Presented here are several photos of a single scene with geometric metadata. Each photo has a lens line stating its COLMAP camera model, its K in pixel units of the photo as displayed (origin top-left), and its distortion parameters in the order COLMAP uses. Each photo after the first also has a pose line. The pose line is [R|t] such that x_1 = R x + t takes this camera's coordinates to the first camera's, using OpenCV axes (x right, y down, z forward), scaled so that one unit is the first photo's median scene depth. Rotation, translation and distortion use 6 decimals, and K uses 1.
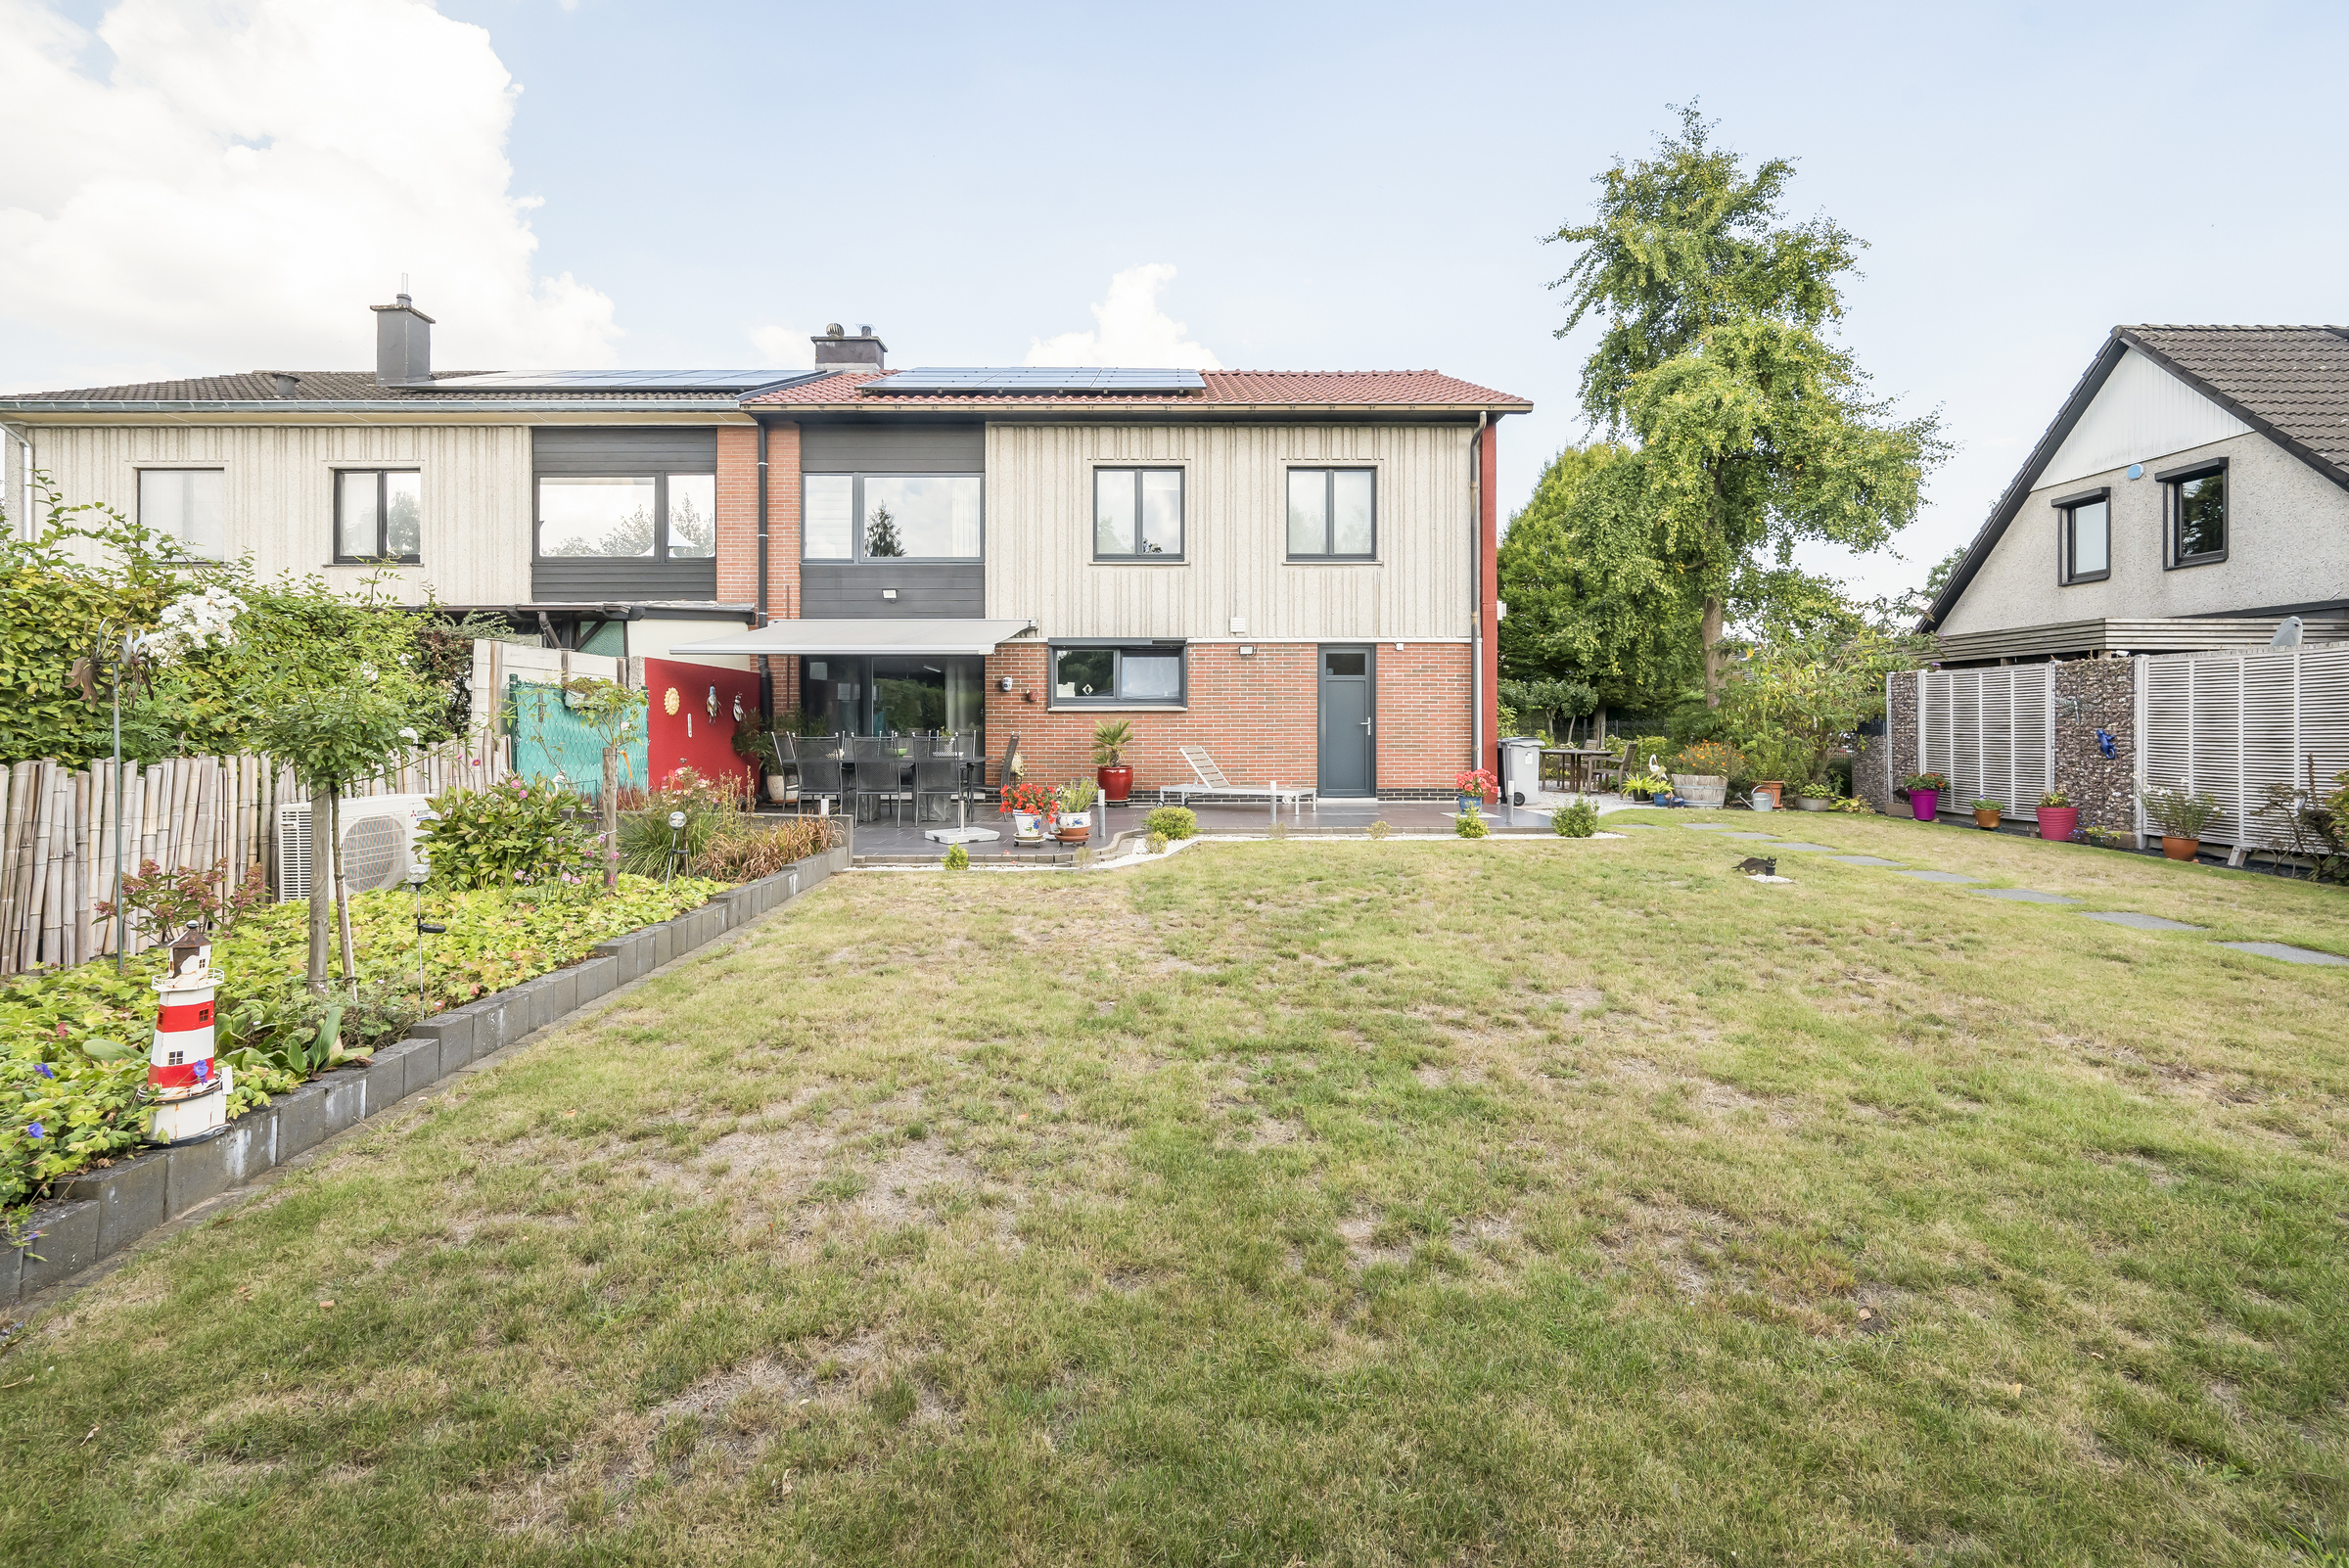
lens RADIAL K [[959.7, 0, 1197.3], [0, 959.7, 723.7], [0, 0, 1]] dist [-0.002615, -0.000434]
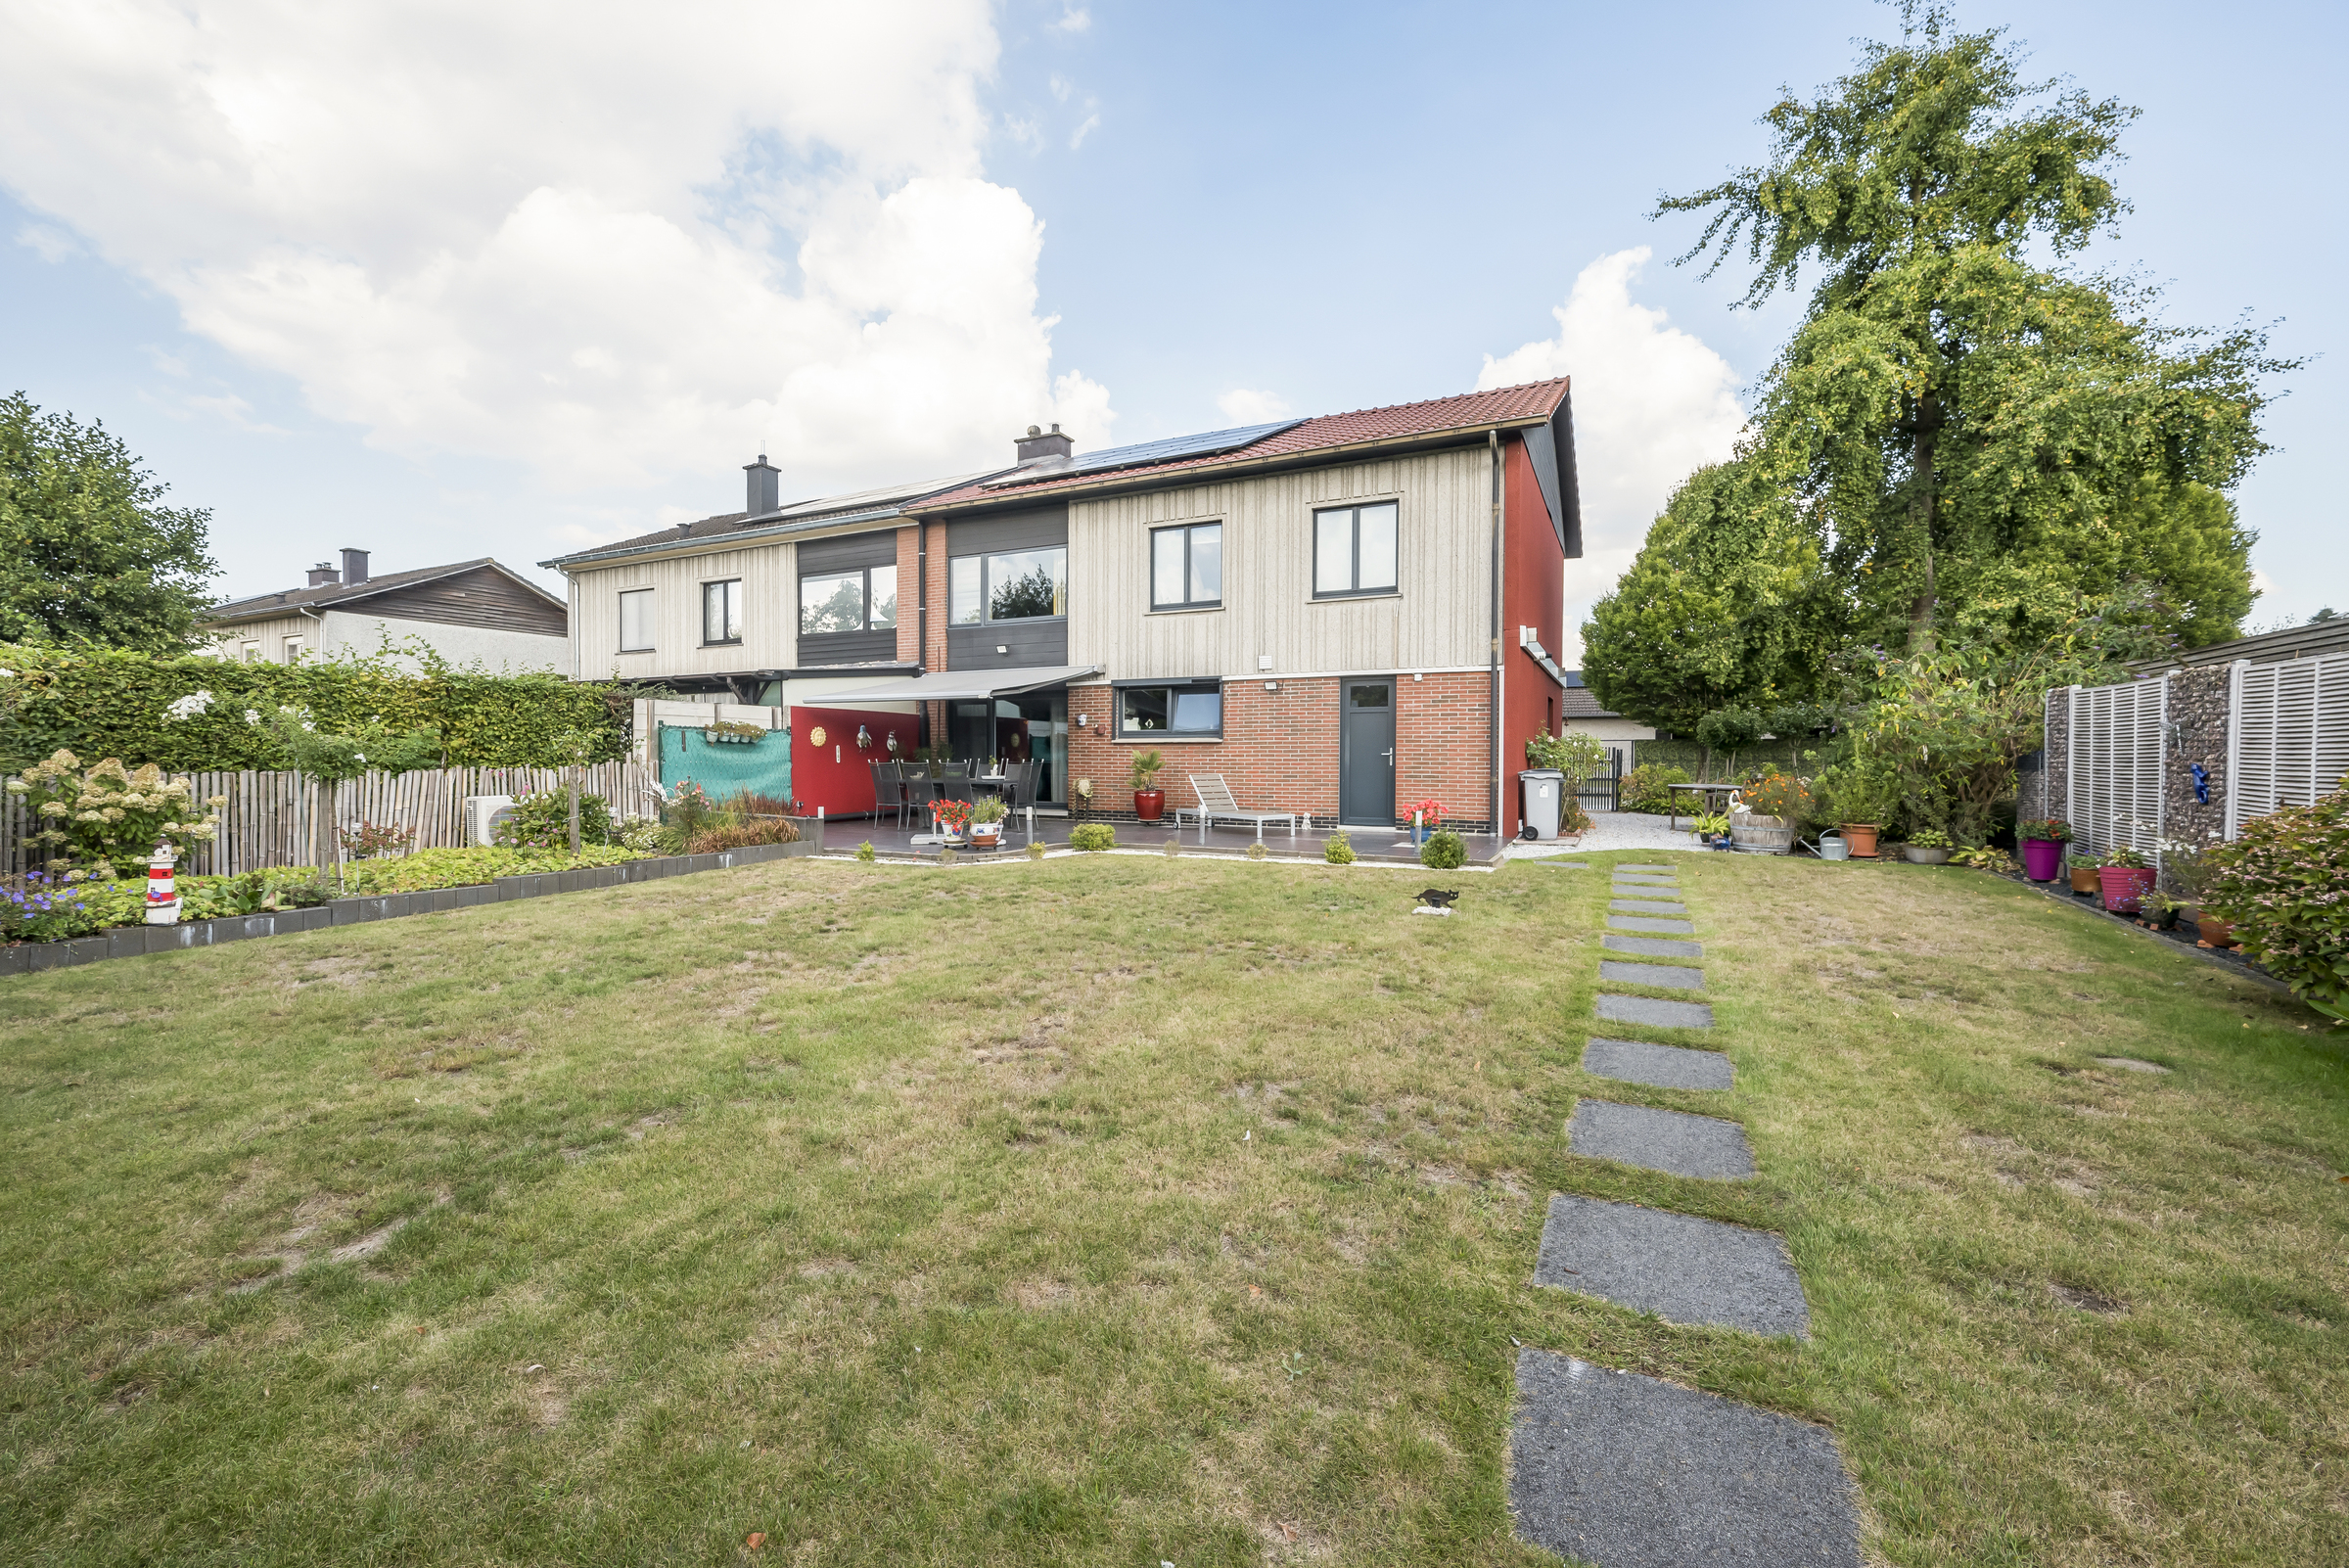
lens RADIAL K [[947.6, 0, 1193.0], [0, 947.6, 770.2], [0, 0, 1]] dist [0.002120, -0.000057]
pose [[0.894283, 0.010220, -0.447385, 0.447922], [-0.002158, 0.999826, 0.018526, -0.001099], [0.447497, -0.015602, 0.894149, 0.005138]]
